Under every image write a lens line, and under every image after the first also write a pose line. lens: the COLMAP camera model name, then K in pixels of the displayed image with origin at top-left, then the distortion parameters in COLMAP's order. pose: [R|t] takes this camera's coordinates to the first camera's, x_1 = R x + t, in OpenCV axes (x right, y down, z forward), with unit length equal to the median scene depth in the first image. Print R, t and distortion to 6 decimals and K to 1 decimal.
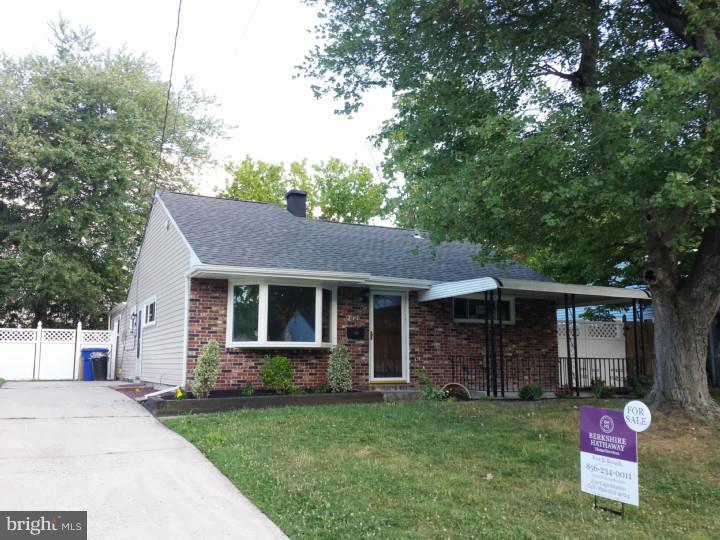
lens RADIAL K [[668.2, 0, 378.6], [0, 668.2, 265.2], [0, 0, 1]] dist [0.033889, 0.000000]
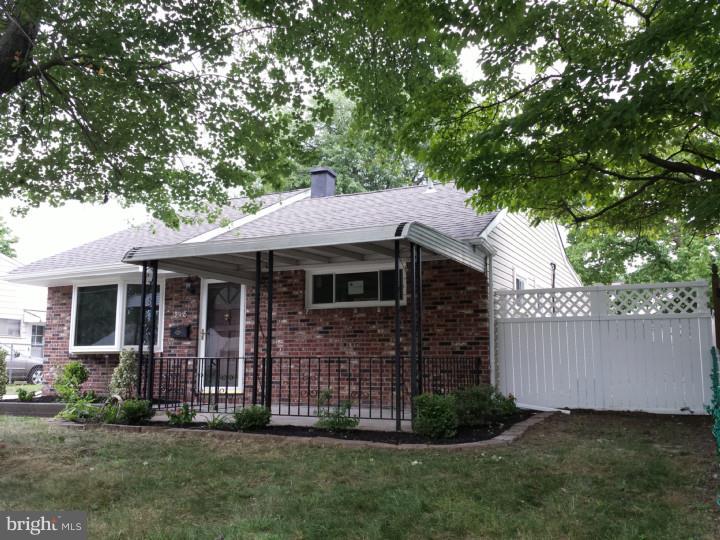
lens RADIAL K [[668.2, 0, 359.0], [0, 668.2, 270.5], [0, 0, 1]] dist [0.033889, 0.000000]
pose [[0.628212, -0.110848, -0.770106, 0.751472], [0.122694, 0.991528, -0.042632, 0.087629], [0.768307, -0.067706, 0.636490, 0.641462]]
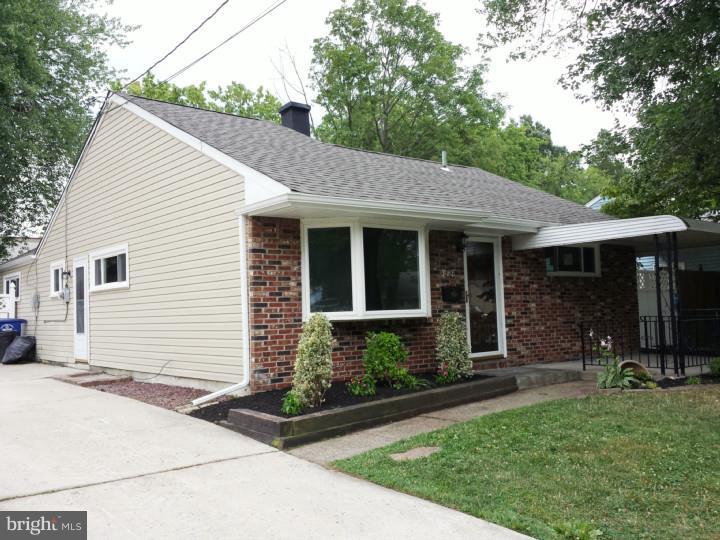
lens RADIAL K [[668.2, 0, 362.8], [0, 668.2, 268.7], [0, 0, 1]] dist [0.033889, 0.000000]
pose [[0.974406, -0.016616, 0.224180, -0.289633], [-0.001636, 0.996714, 0.080985, 0.015336], [-0.224789, -0.079279, 0.971177, 0.317145]]
